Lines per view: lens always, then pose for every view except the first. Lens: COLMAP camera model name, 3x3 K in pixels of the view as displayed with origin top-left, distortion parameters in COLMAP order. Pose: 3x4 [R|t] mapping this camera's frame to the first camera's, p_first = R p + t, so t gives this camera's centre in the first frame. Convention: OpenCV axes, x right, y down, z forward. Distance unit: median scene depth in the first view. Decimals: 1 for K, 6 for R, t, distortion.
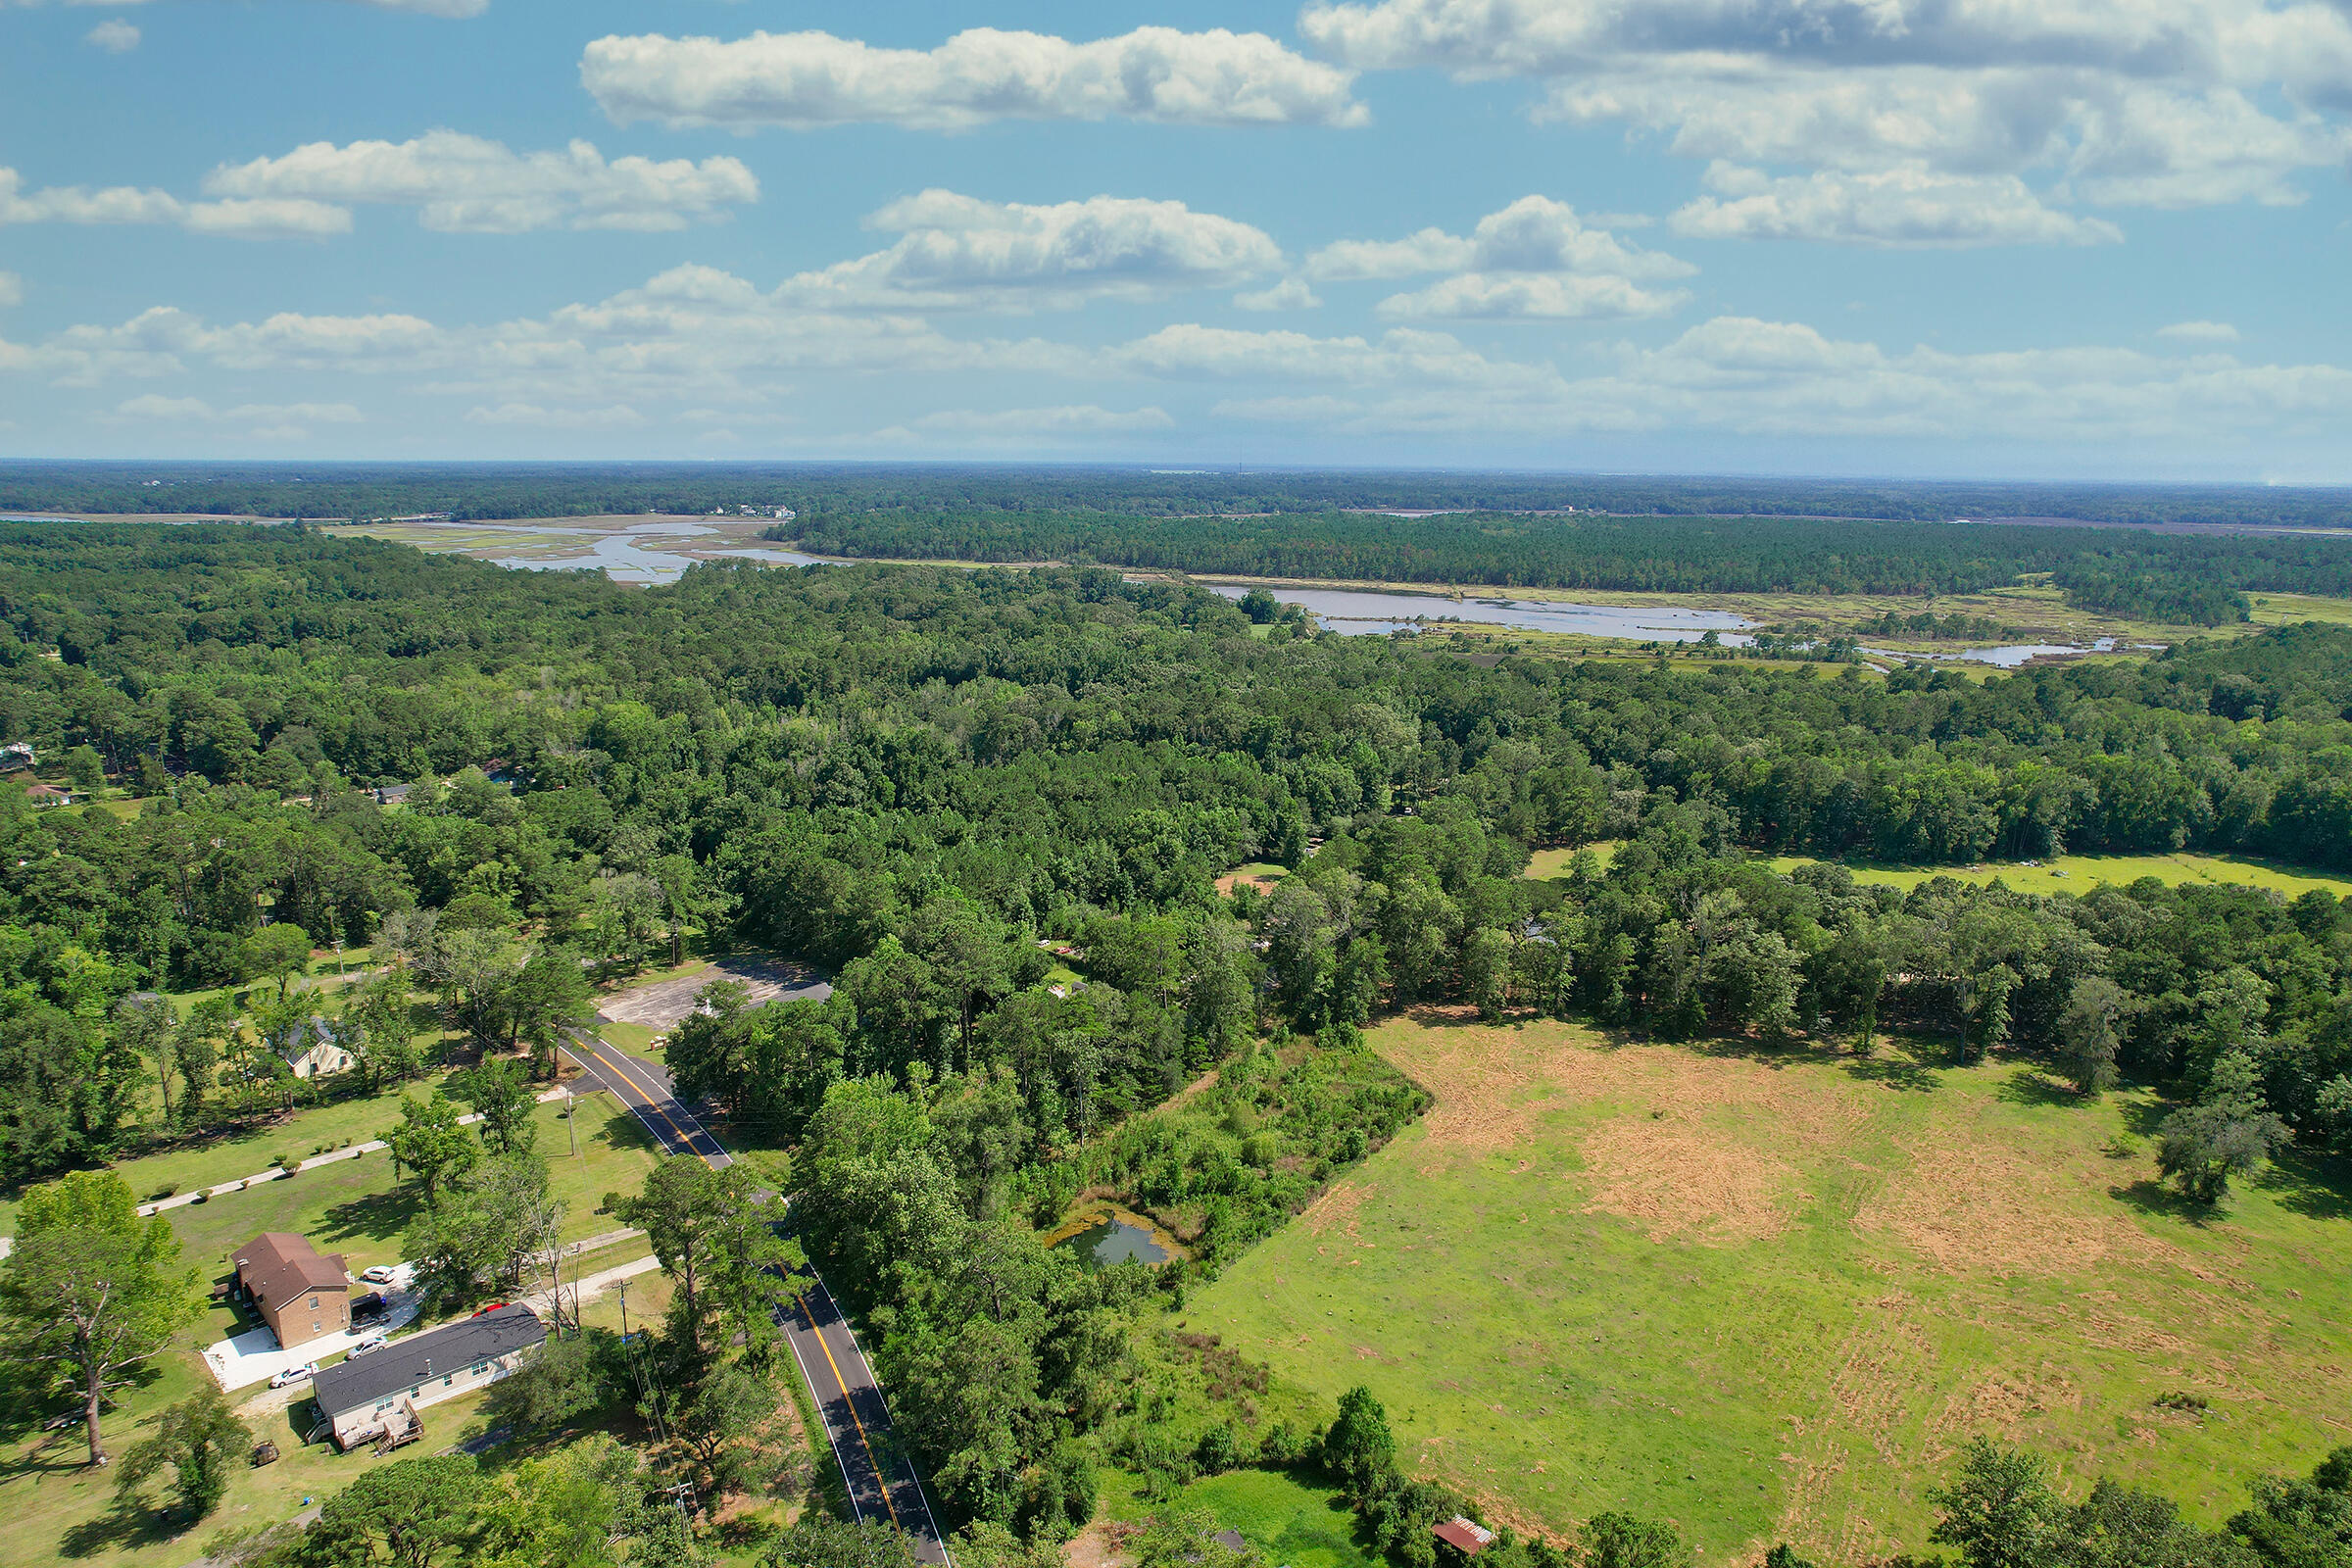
lens RADIAL K [[1503.7, 0, 1179.3], [0, 1503.7, 783.8], [0, 0, 1]] dist [-0.077254, 0.071418]
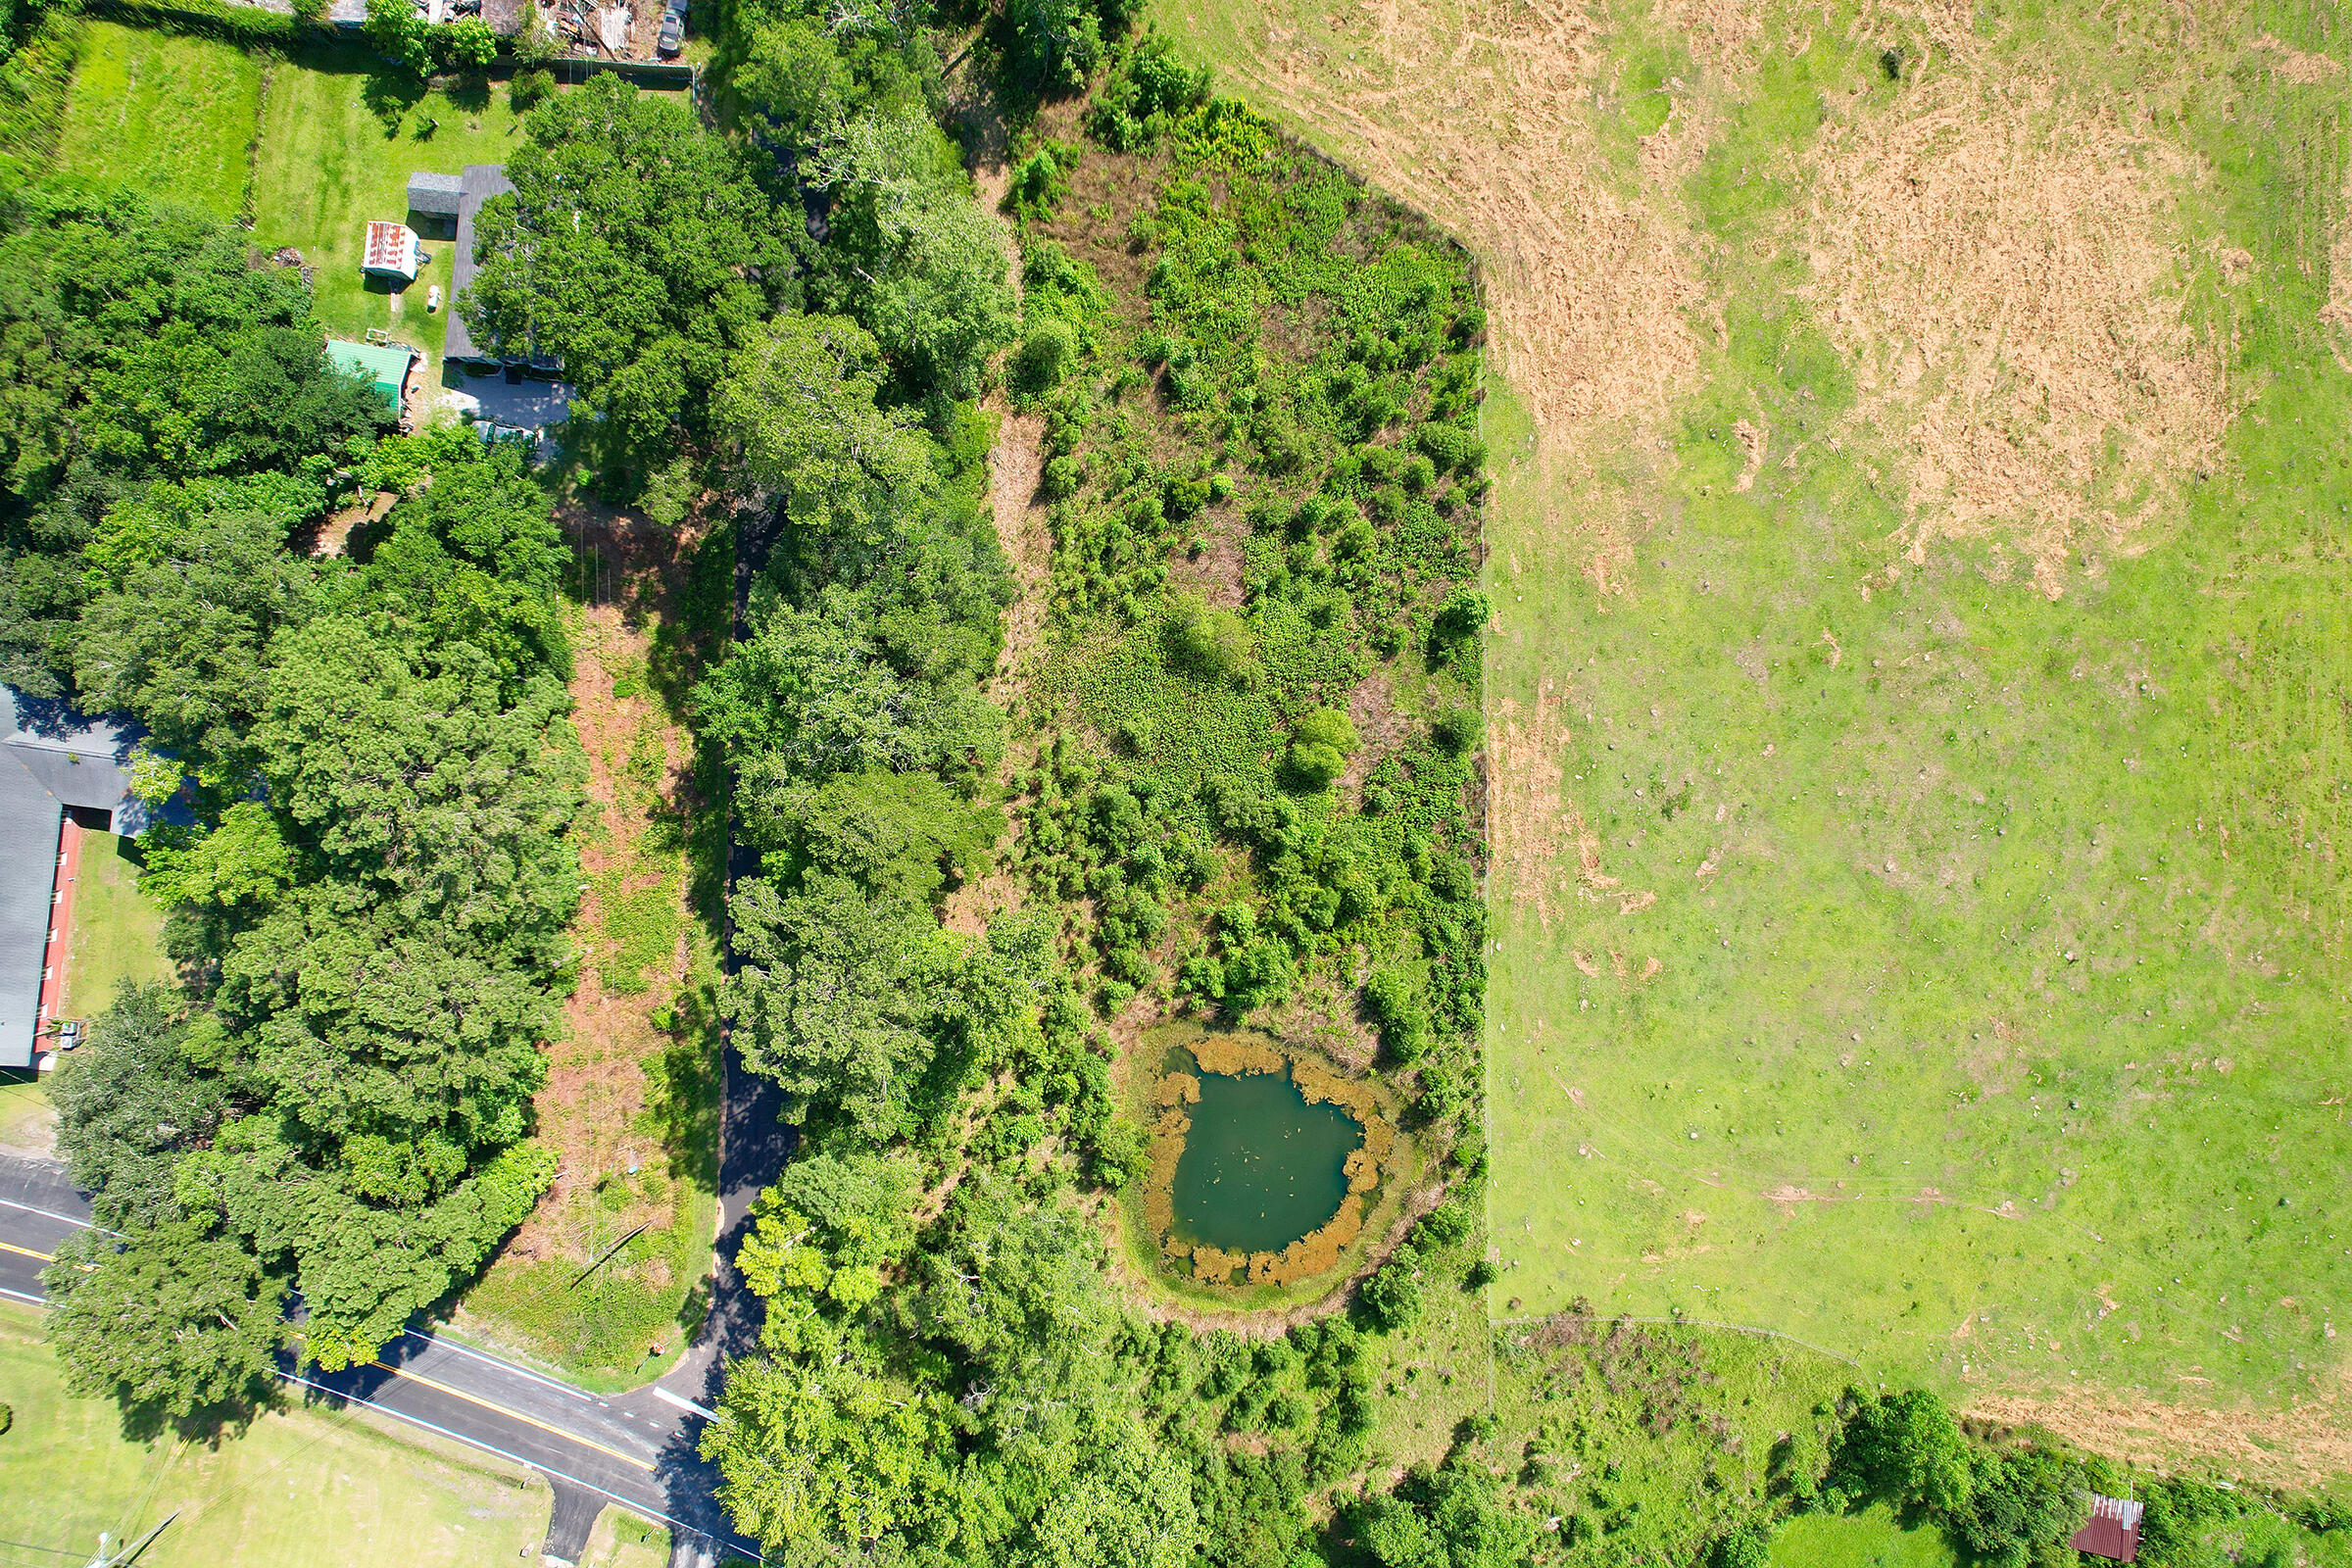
lens RADIAL K [[1503.7, 0, 1184.2], [0, 1503.7, 814.1], [0, 0, 1]] dist [-0.077254, 0.071418]
pose [[0.824597, -0.565720, -0.000637, 0.002842], [0.112104, 0.162299, 0.980353, -0.194324], [-0.554501, -0.808468, 0.197251, 0.745240]]
